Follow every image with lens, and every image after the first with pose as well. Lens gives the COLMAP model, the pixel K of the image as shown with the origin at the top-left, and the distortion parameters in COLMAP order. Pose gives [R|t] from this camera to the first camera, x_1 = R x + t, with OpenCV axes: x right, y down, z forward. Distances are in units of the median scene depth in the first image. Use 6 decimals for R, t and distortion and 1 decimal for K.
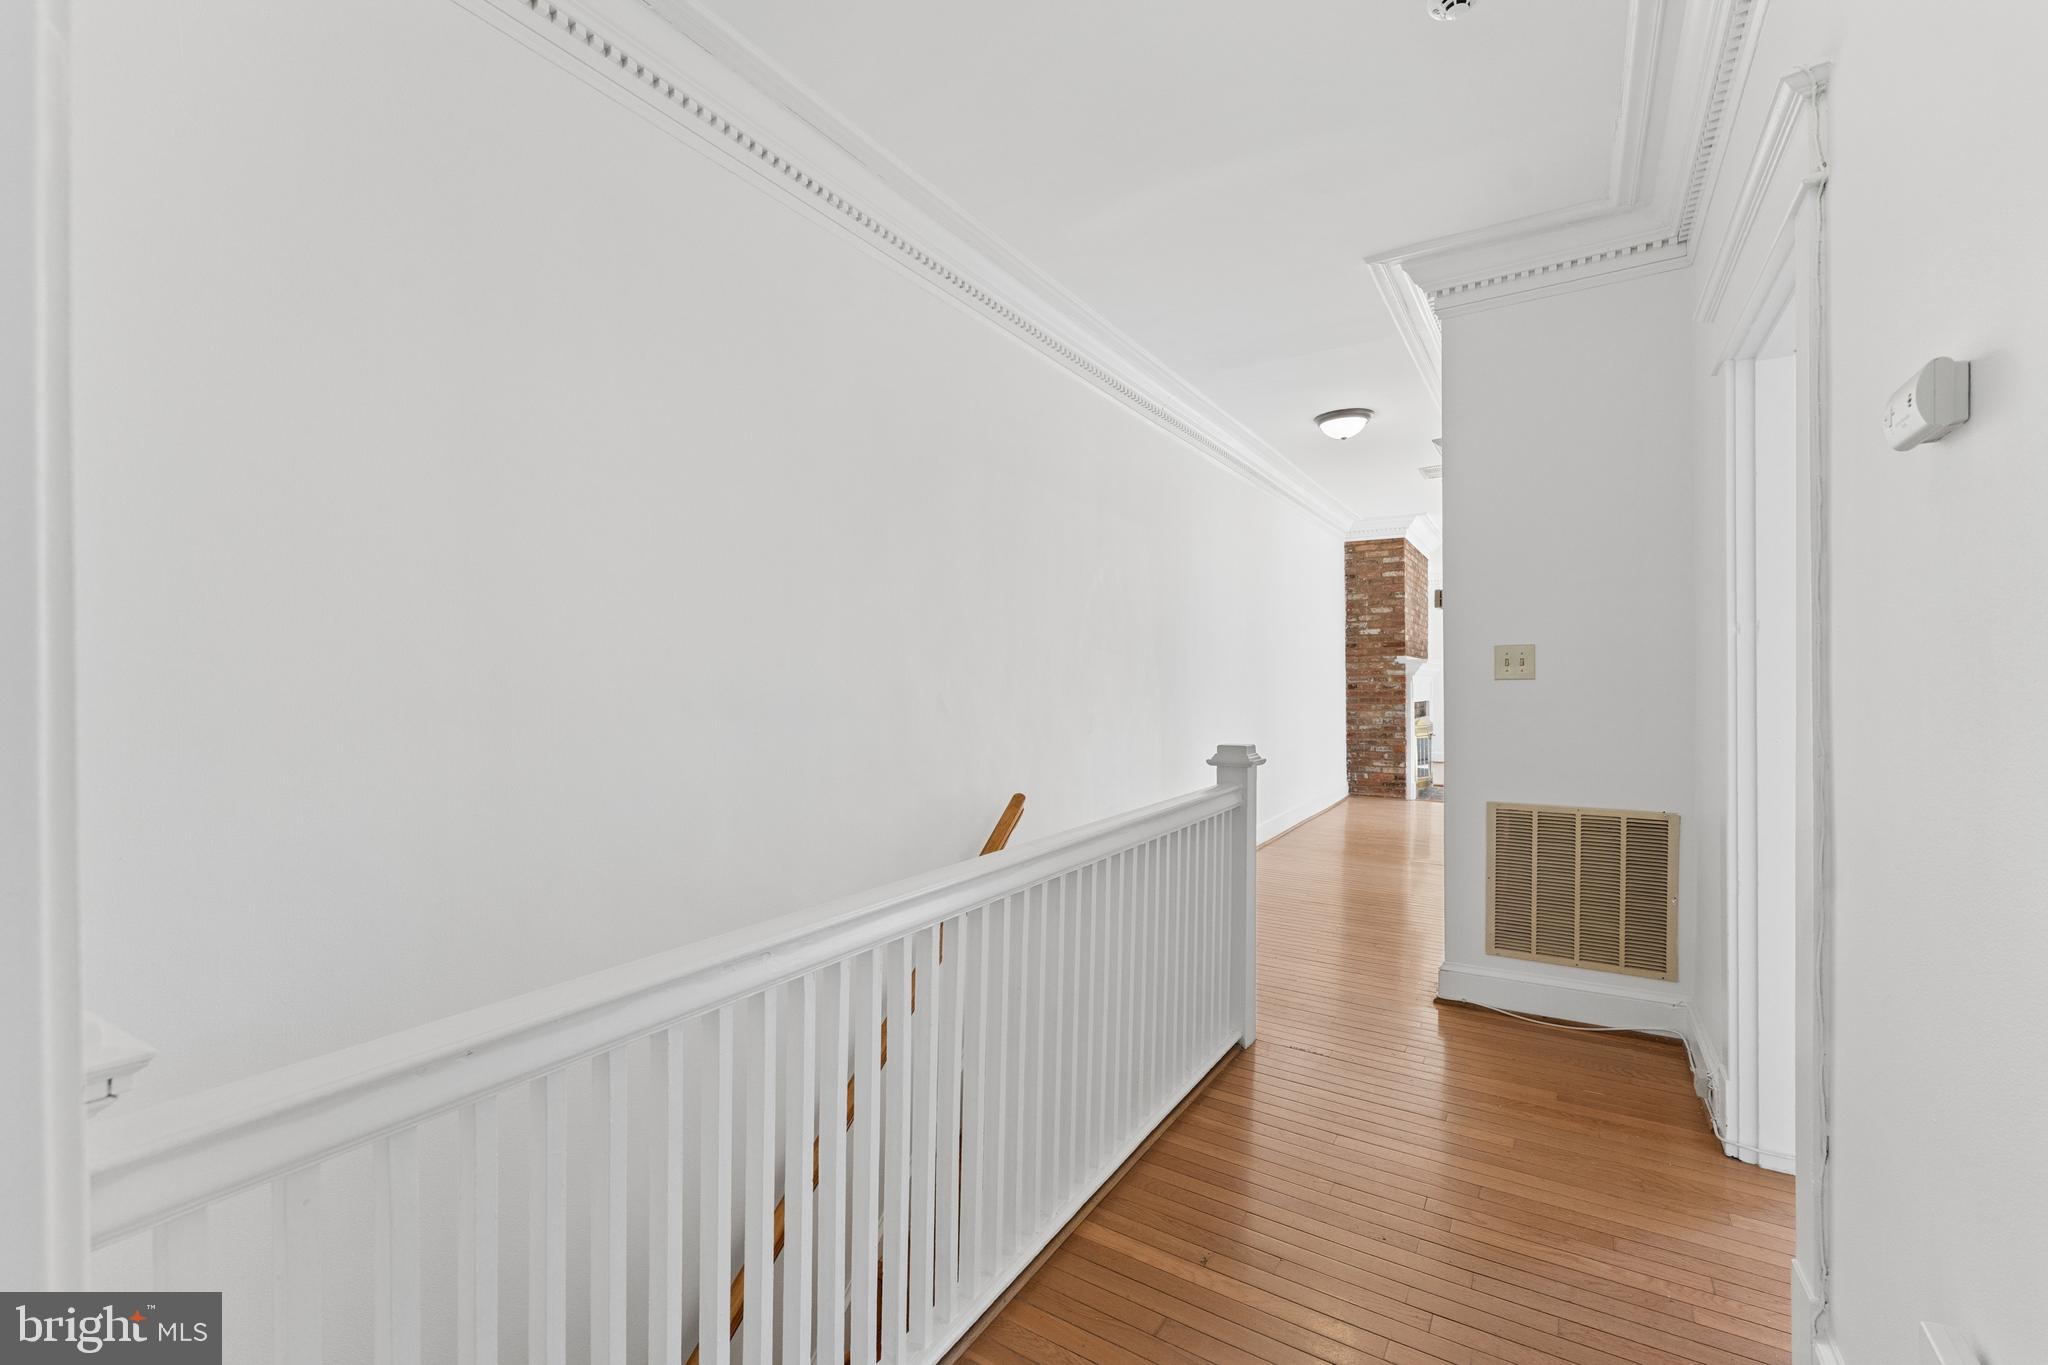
lens RADIAL K [[852.4, 0, 1009.4], [0, 852.4, 690.1], [0, 0, 1]] dist [-0.000105, 0.000191]
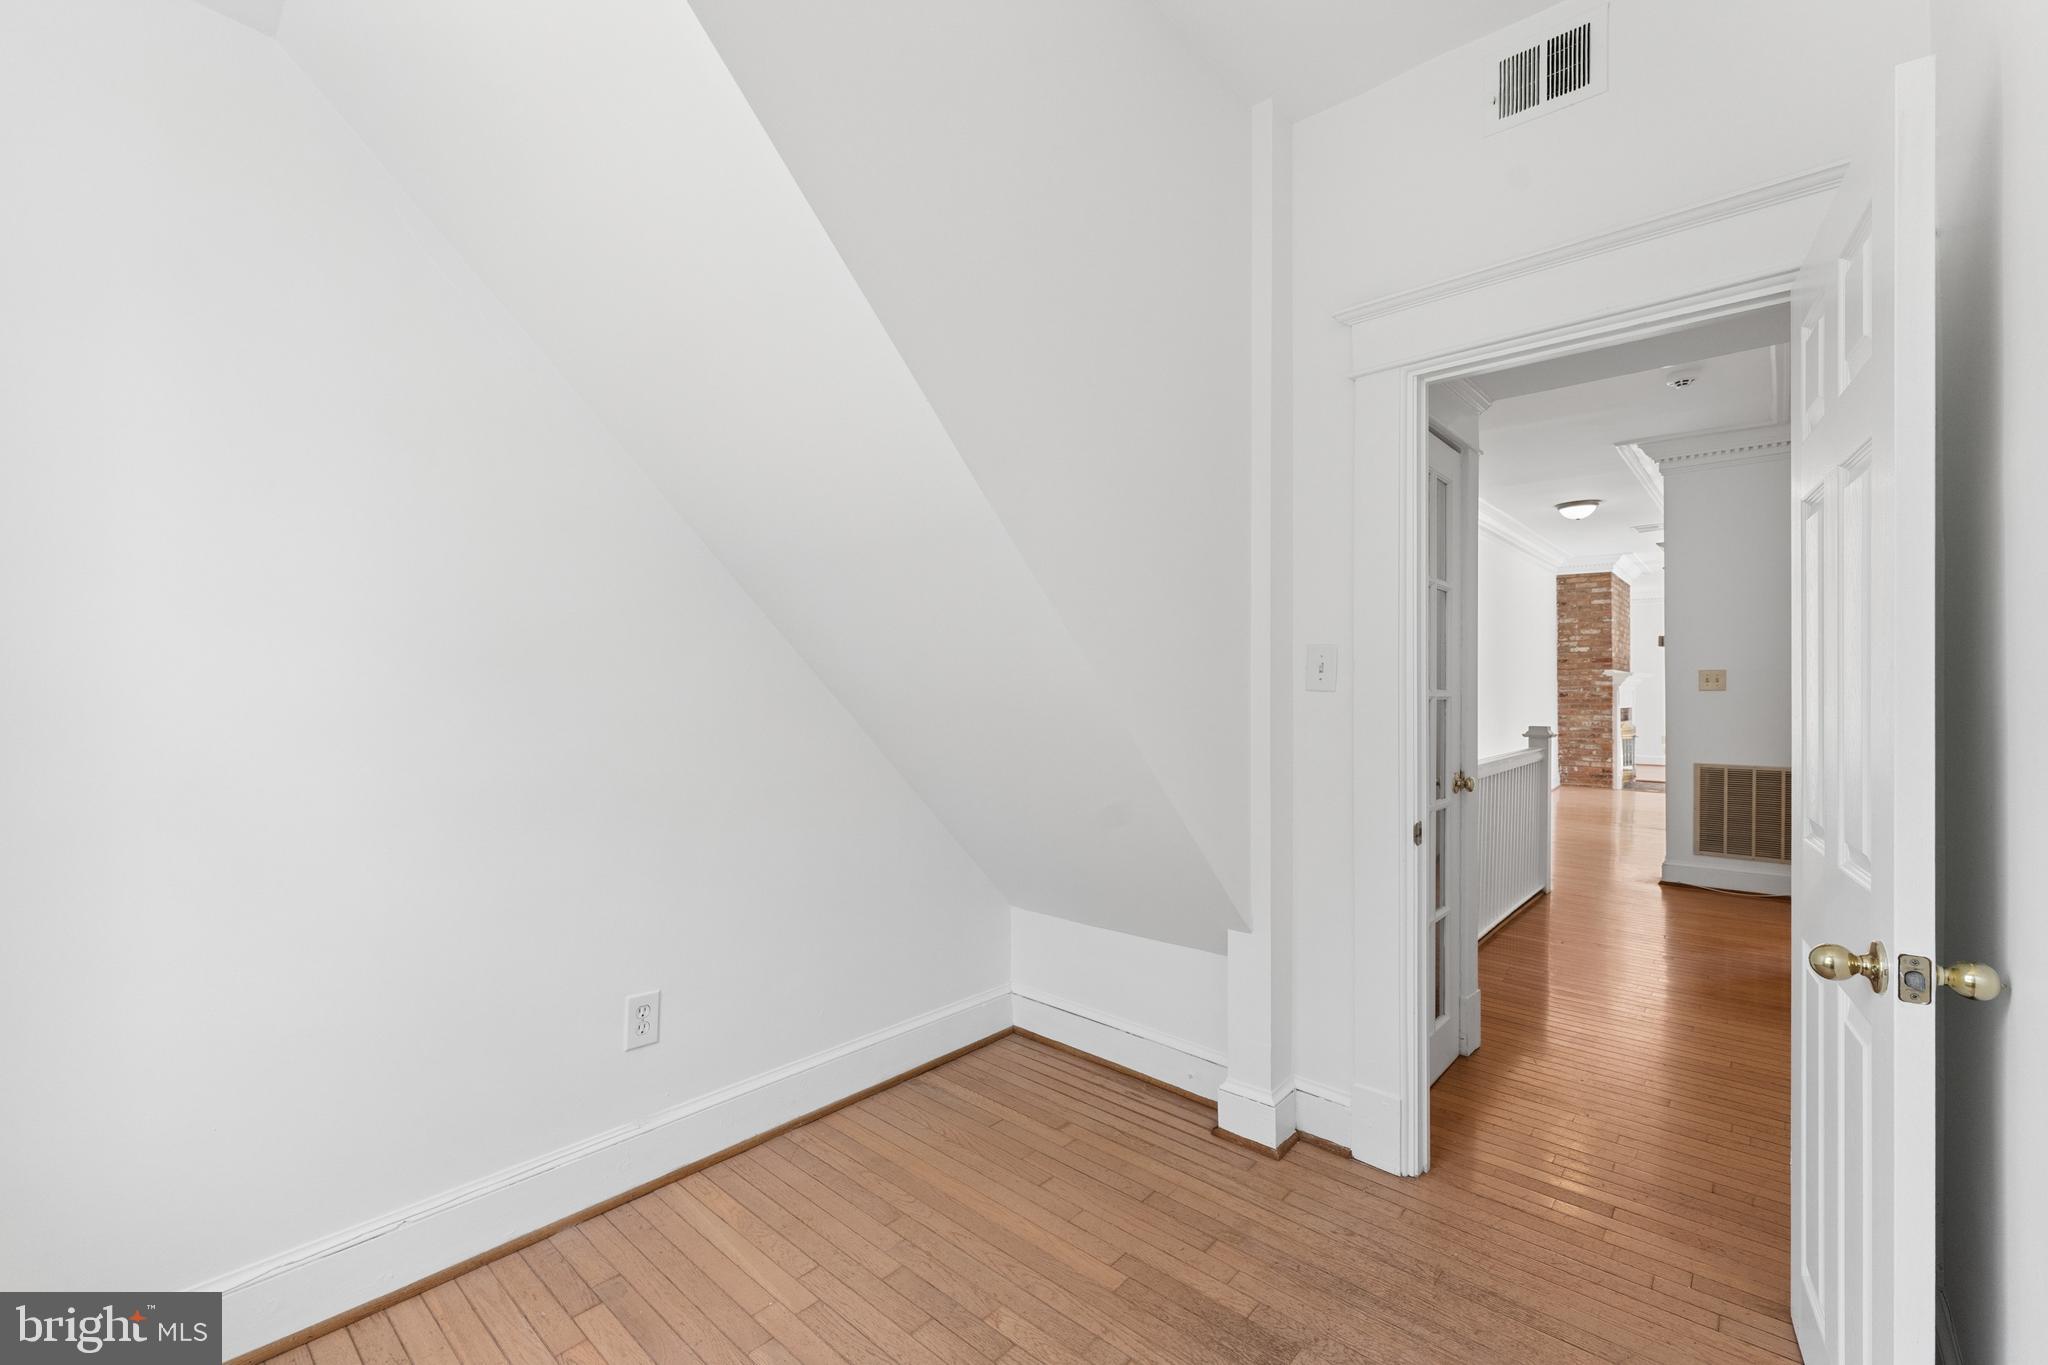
lens RADIAL K [[852.4, 0, 1009.4], [0, 852.4, 690.1], [0, 0, 1]] dist [-0.000105, 0.000191]
pose [[0.987784, 0.004138, -0.155773, -0.188988], [-0.005448, 0.999953, -0.007988, 0.002997], [0.155733, 0.008739, 0.987761, -0.321613]]
